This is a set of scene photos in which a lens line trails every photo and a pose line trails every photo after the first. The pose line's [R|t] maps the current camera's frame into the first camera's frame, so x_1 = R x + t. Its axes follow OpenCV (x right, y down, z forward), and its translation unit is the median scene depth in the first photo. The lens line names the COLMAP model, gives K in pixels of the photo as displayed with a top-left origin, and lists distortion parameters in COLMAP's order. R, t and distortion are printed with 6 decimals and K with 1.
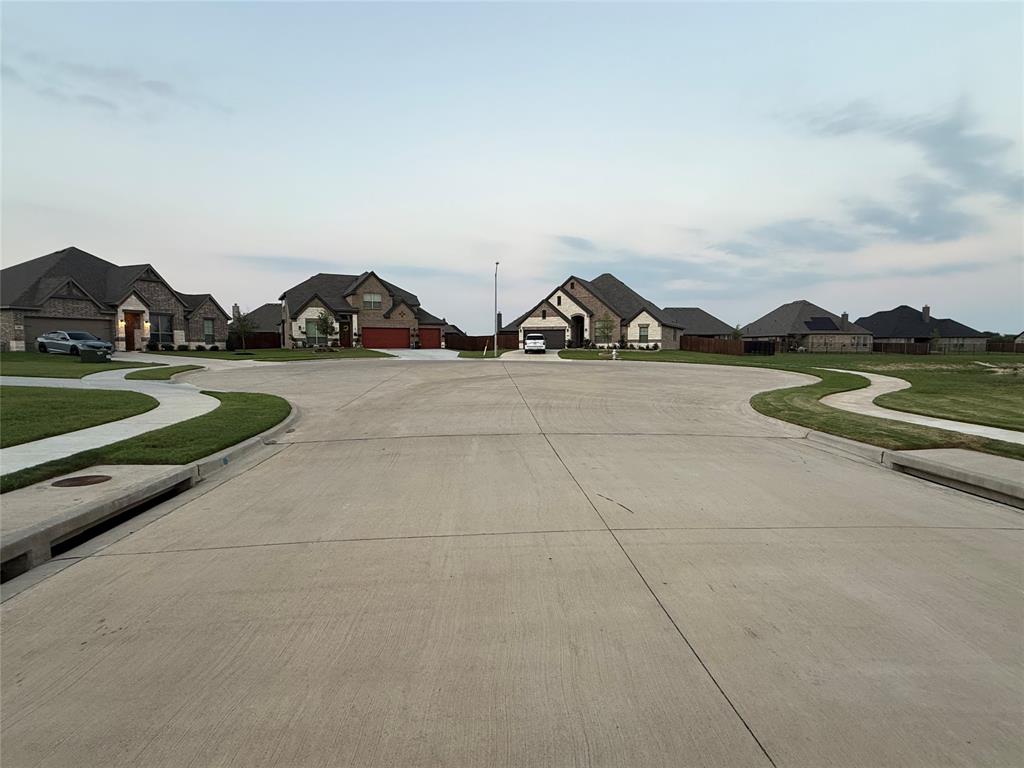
lens RADIAL K [[522.4, 0, 512.0], [0, 522.4, 384.0], [0, 0, 1]] dist [0.000270, -0.000644]
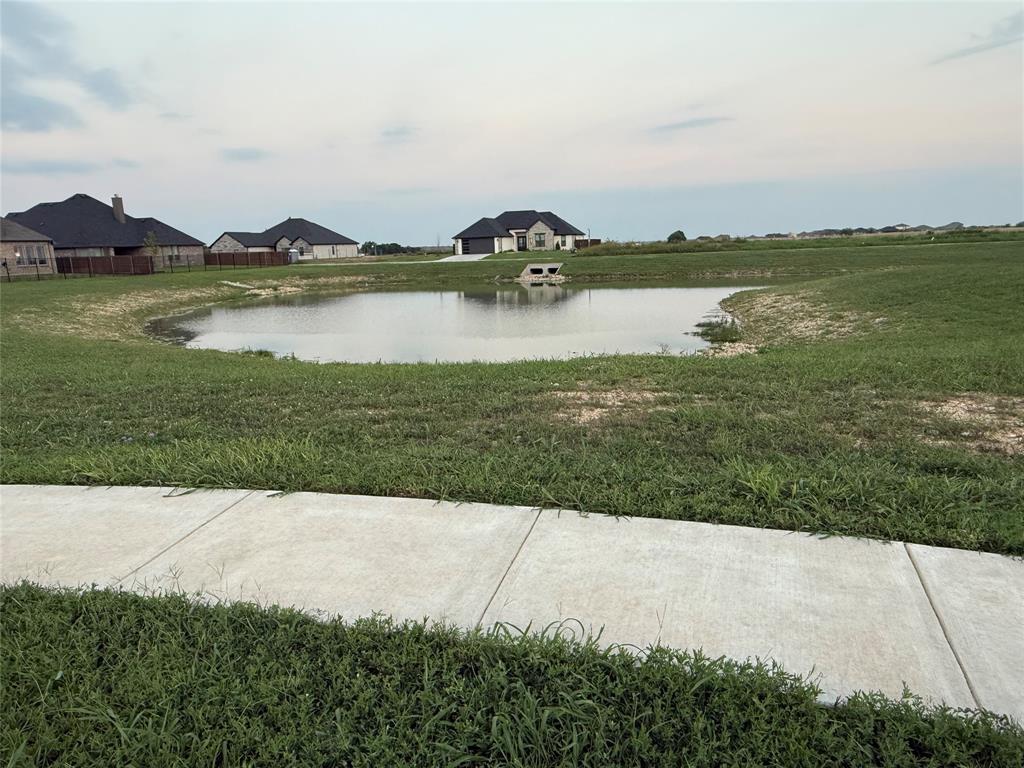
lens RADIAL K [[618.7, 0, 512.0], [0, 618.7, 384.0], [0, 0, 1]] dist [-0.003077, -0.001052]
pose [[0.235279, -0.220325, 0.946626, 0.152648], [0.104311, 0.974066, 0.200786, -0.028856], [-0.966314, 0.051503, 0.252159, 0.371363]]
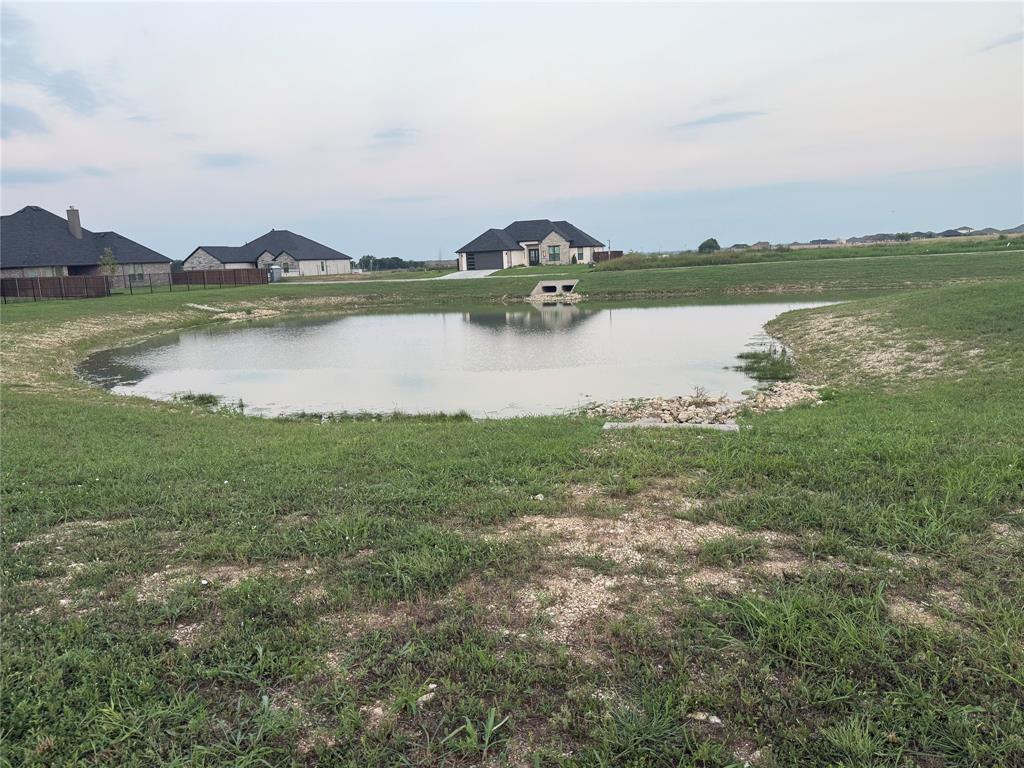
lens RADIAL K [[676.4, 0, 517.3], [0, 676.4, 390.2], [0, 0, 1]] dist [0.094292, -0.132340]
pose [[0.248609, -0.196666, 0.948428, 0.184830], [0.115970, 0.978170, 0.172434, -0.031500], [-0.961636, 0.067120, 0.265989, 0.372462]]
